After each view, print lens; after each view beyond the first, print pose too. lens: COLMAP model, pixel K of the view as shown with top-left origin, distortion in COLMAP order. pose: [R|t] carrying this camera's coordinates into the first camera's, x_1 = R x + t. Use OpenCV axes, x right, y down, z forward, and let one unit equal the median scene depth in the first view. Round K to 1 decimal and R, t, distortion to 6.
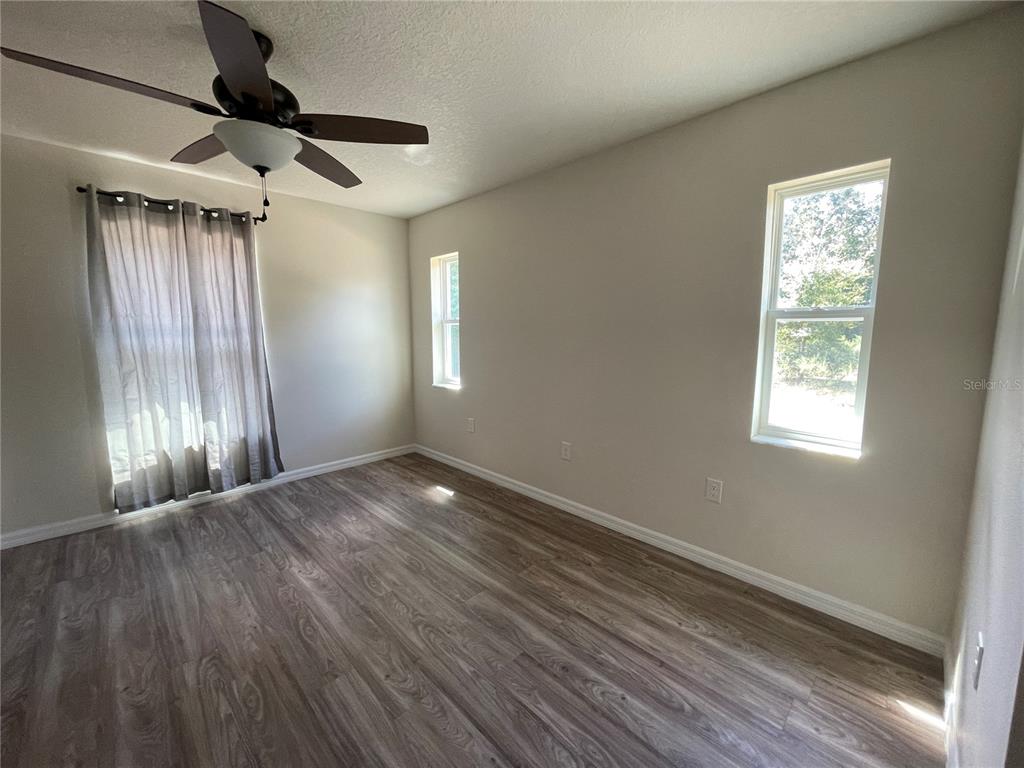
lens RADIAL K [[415.2, 0, 507.3], [0, 415.2, 381.9], [0, 0, 1]] dist [-0.001830, 0.000289]
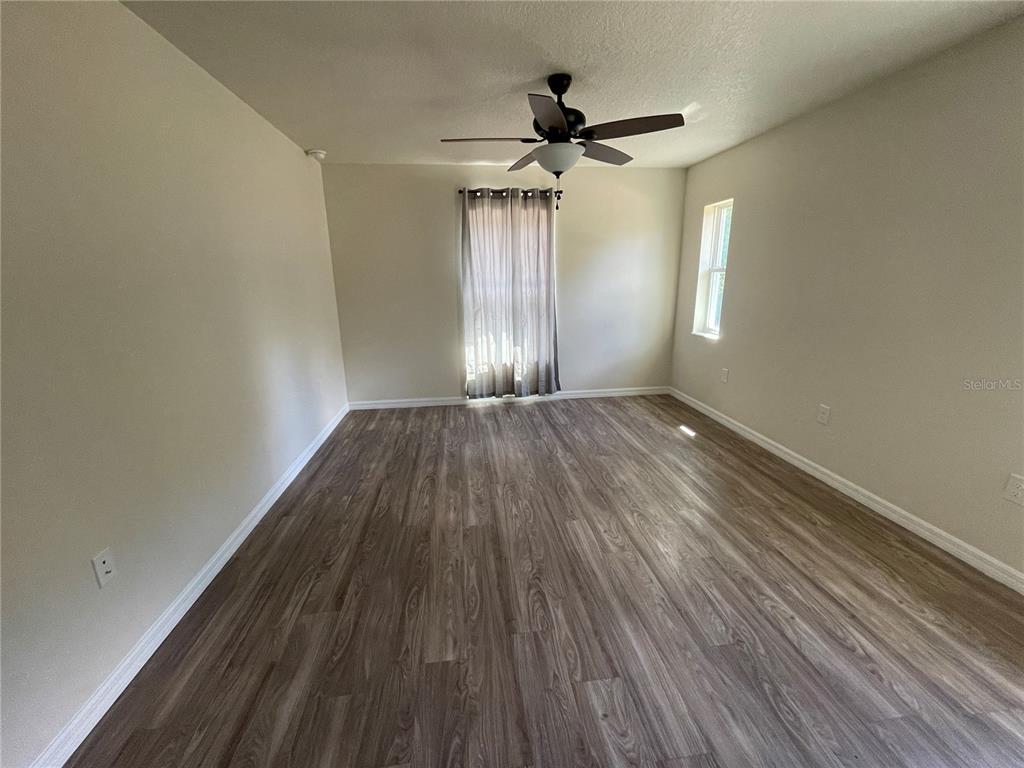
lens RADIAL K [[406.7, 0, 512.0], [0, 406.7, 384.0], [0, 0, 1]] dist [-0.010391, -0.000007]
pose [[0.800994, 0.144049, -0.581085, 0.118223], [-0.059421, 0.984957, 0.162259, -0.007787], [0.595717, -0.095440, 0.797504, -0.166389]]
